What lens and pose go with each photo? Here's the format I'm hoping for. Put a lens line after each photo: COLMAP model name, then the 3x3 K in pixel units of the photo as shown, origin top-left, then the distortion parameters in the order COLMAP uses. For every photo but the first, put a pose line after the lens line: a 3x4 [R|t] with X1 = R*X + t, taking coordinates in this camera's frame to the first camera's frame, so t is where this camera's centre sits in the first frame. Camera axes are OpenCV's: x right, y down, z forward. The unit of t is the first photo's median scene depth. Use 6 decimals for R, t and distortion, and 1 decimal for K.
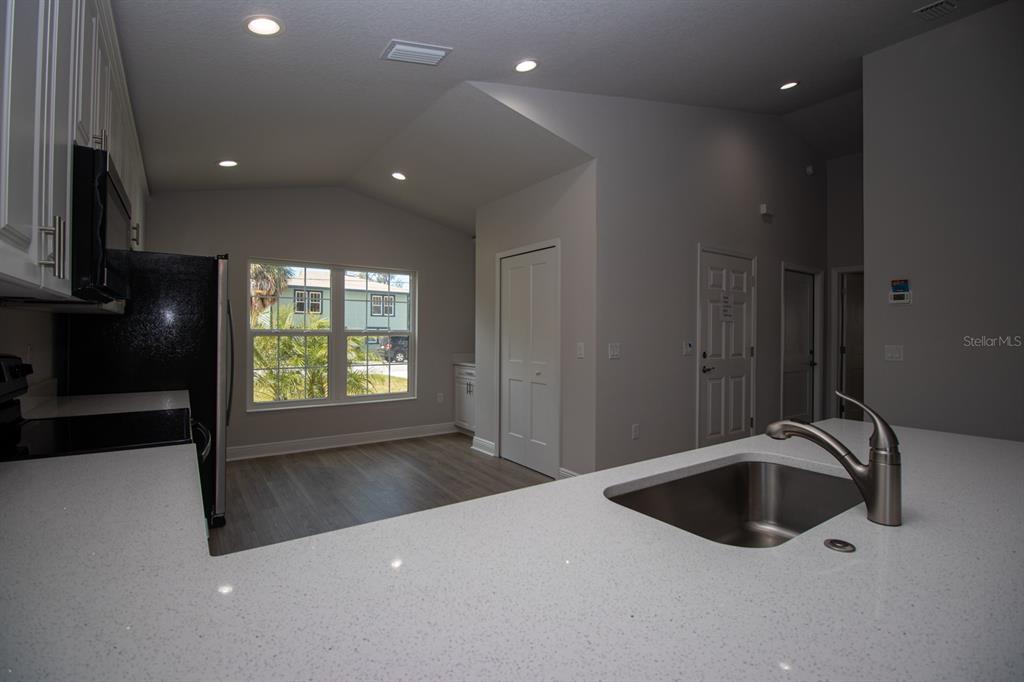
lens RADIAL K [[474.1, 0, 505.9], [0, 474.1, 332.8], [0, 0, 1]] dist [-0.003204, -0.010263]
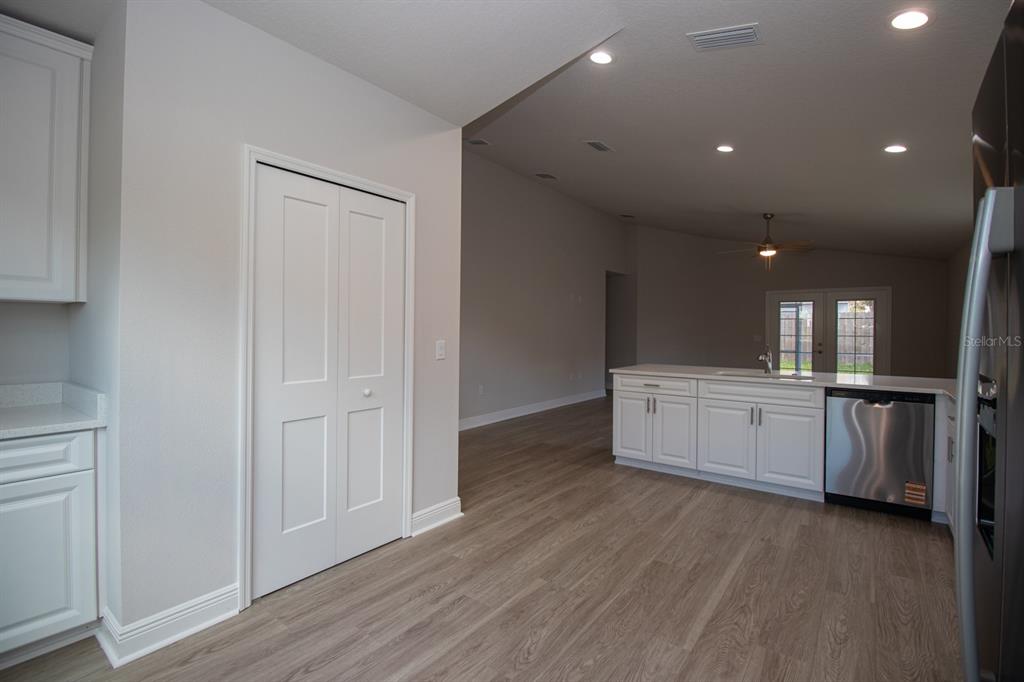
lens RADIAL K [[474.1, 0, 508.6], [0, 474.1, 331.7], [0, 0, 1]] dist [-0.003204, -0.010263]
pose [[-0.309396, -0.012048, 0.950857, -0.541354], [-0.009910, 0.999906, 0.009445, -0.002772], [-0.950882, -0.006500, -0.309486, 0.959007]]
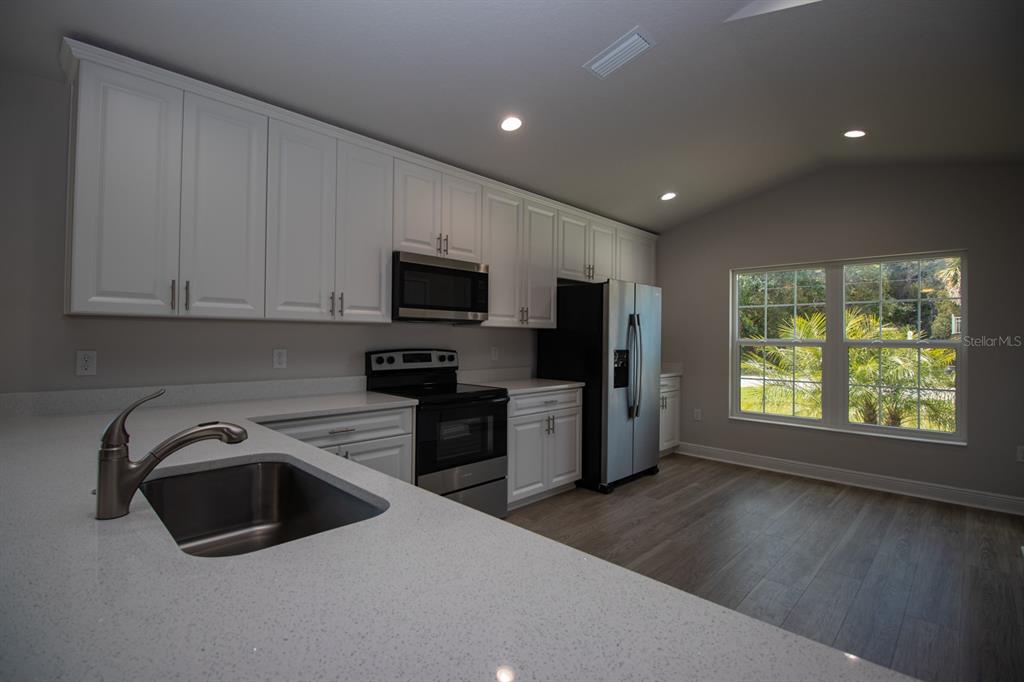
lens RADIAL K [[474.1, 0, 508.2], [0, 474.1, 334.7], [0, 0, 1]] dist [-0.003204, -0.010263]
pose [[0.185318, -0.013518, -0.982586, 0.406567], [-0.008554, 0.999845, -0.015369, 0.003324], [0.982641, 0.011253, 0.185174, 0.336555]]
